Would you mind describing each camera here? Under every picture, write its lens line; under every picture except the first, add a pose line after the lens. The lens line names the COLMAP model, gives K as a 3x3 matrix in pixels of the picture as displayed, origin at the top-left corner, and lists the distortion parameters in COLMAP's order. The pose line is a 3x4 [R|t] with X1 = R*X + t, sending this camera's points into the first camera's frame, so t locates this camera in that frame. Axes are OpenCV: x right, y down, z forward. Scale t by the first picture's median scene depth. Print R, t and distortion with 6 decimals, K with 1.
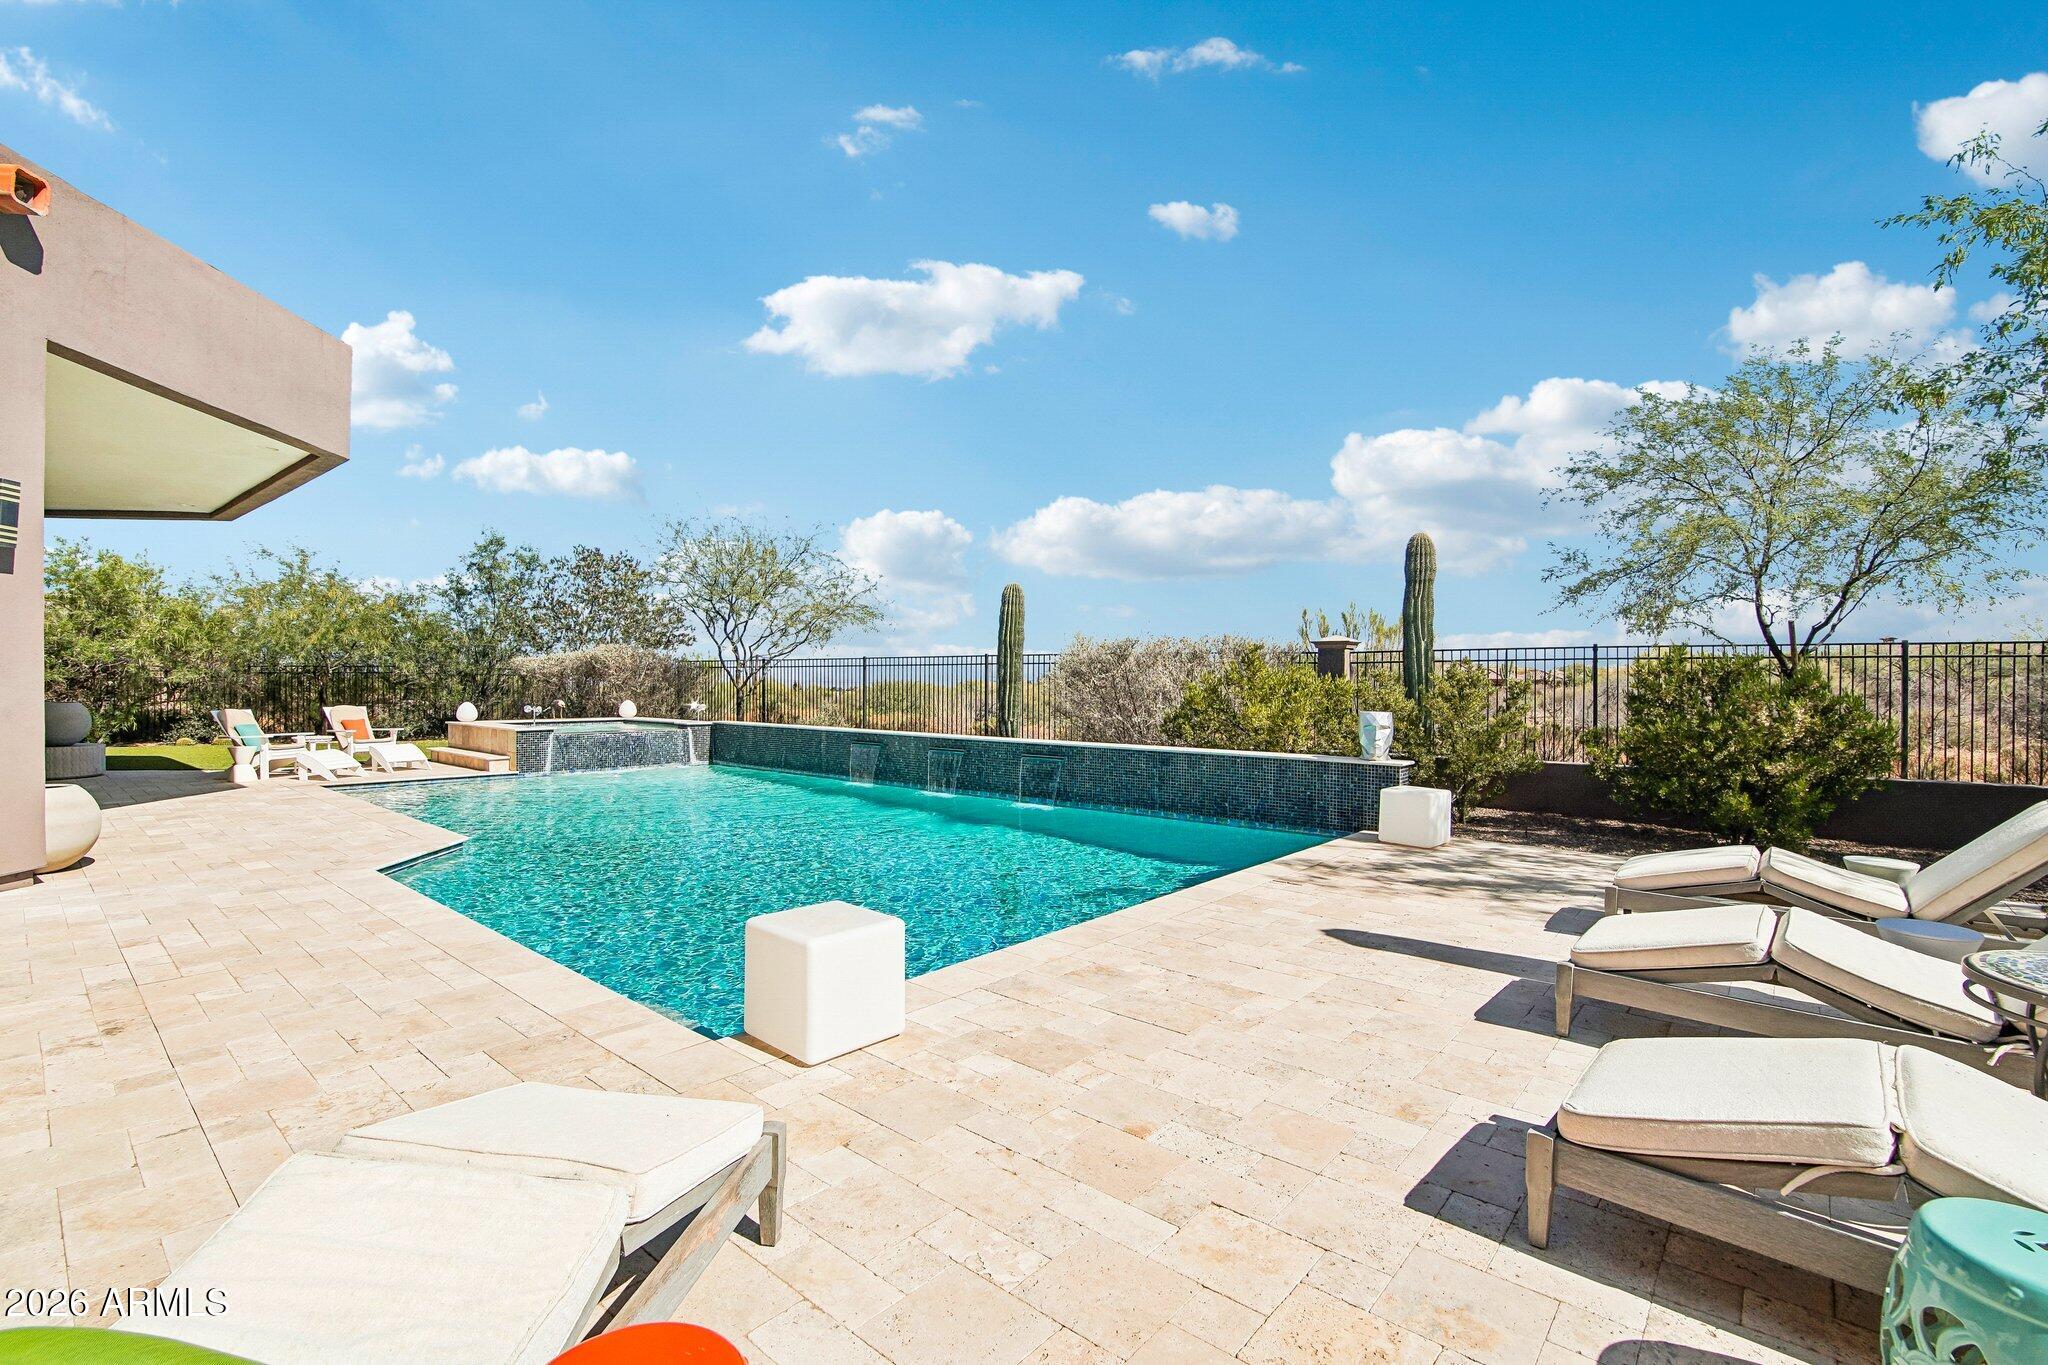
lens RADIAL K [[910.9, 0, 1012.2], [0, 910.9, 686.6], [0, 0, 1]] dist [-0.041964, 0.010100]
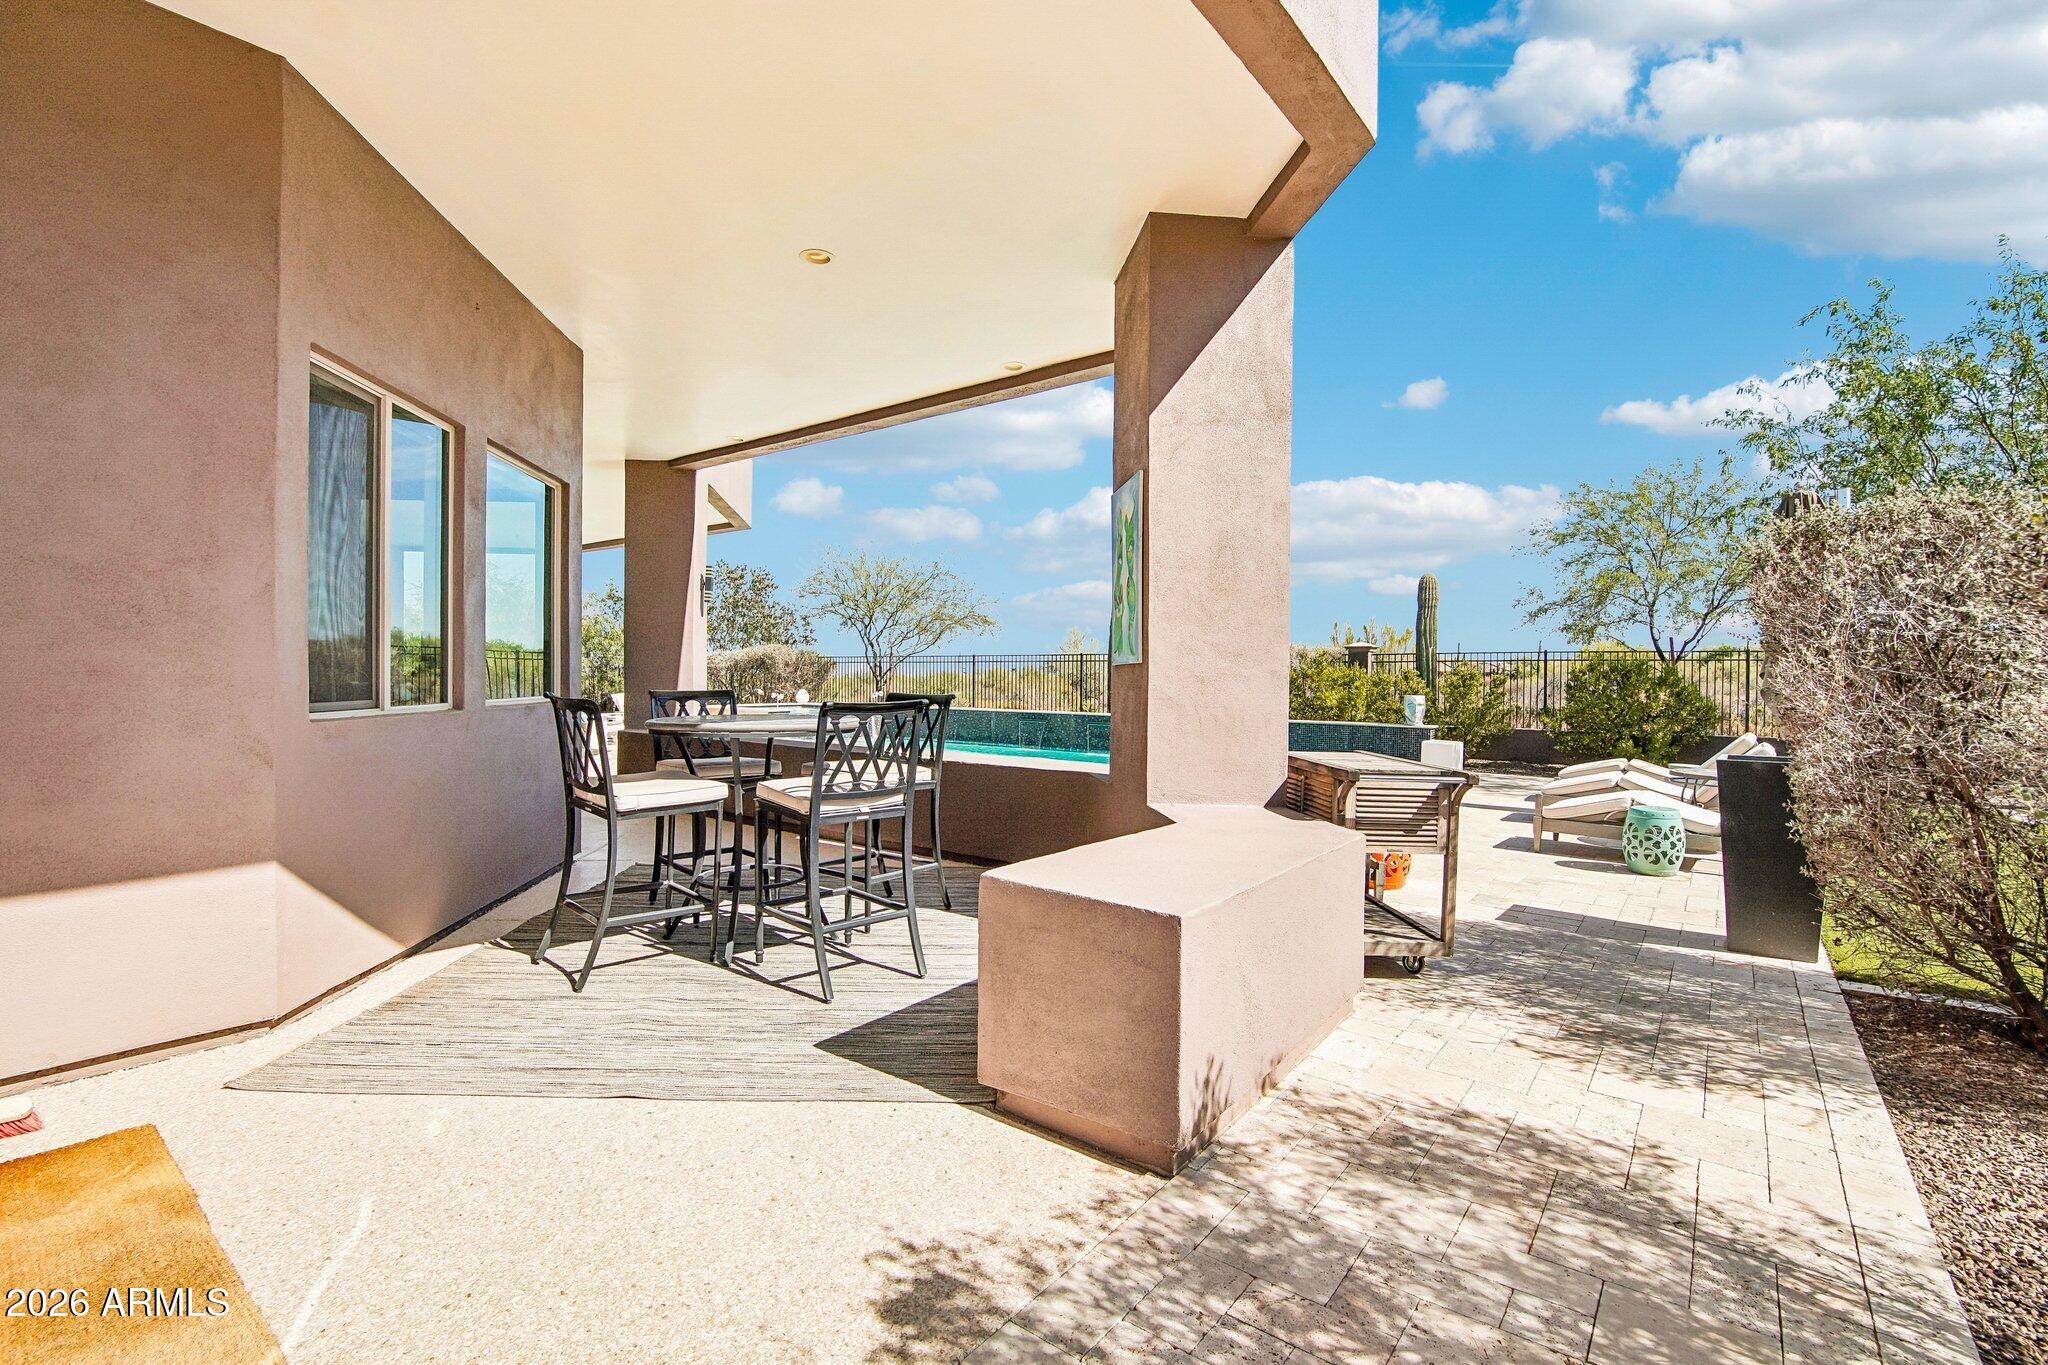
lens RADIAL K [[910.9, 0, 1012.2], [0, 910.9, 686.6], [0, 0, 1]] dist [-0.041964, 0.010100]
pose [[0.999049, 0.000310, 0.043594, -0.319749], [-0.000724, 0.999955, 0.009481, -0.001983], [-0.043589, -0.009504, 0.999004, -0.481106]]
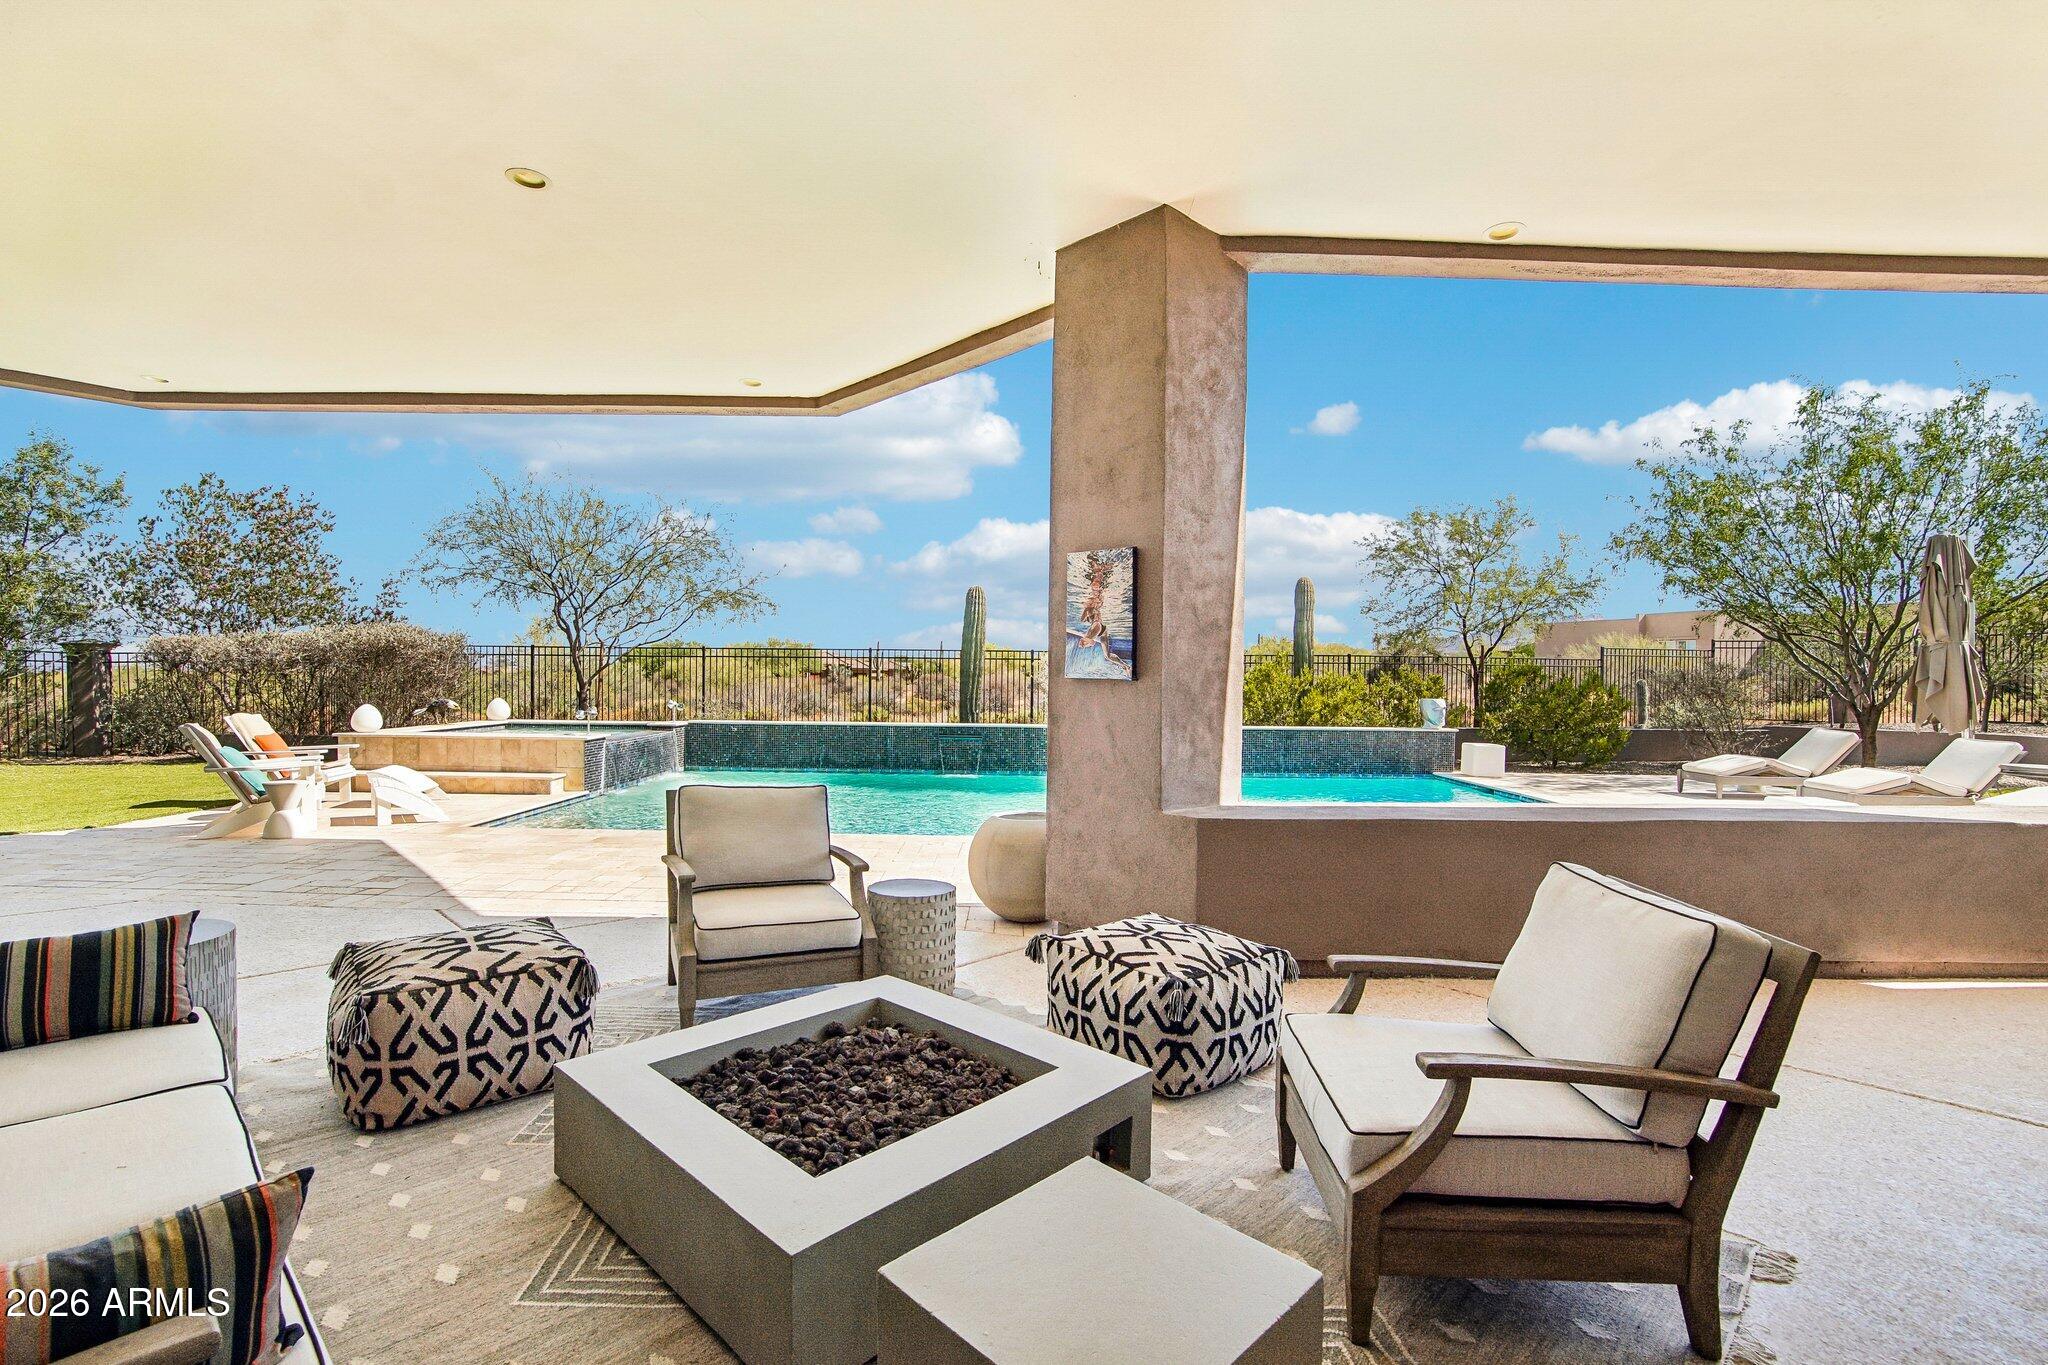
lens RADIAL K [[910.9, 0, 1012.2], [0, 910.9, 686.6], [0, 0, 1]] dist [-0.041964, 0.010100]
pose [[0.759872, -0.004217, 0.650059, -0.994177], [-0.002127, 0.999957, 0.008973, -0.004371], [-0.650070, -0.008201, 0.759830, 0.223092]]
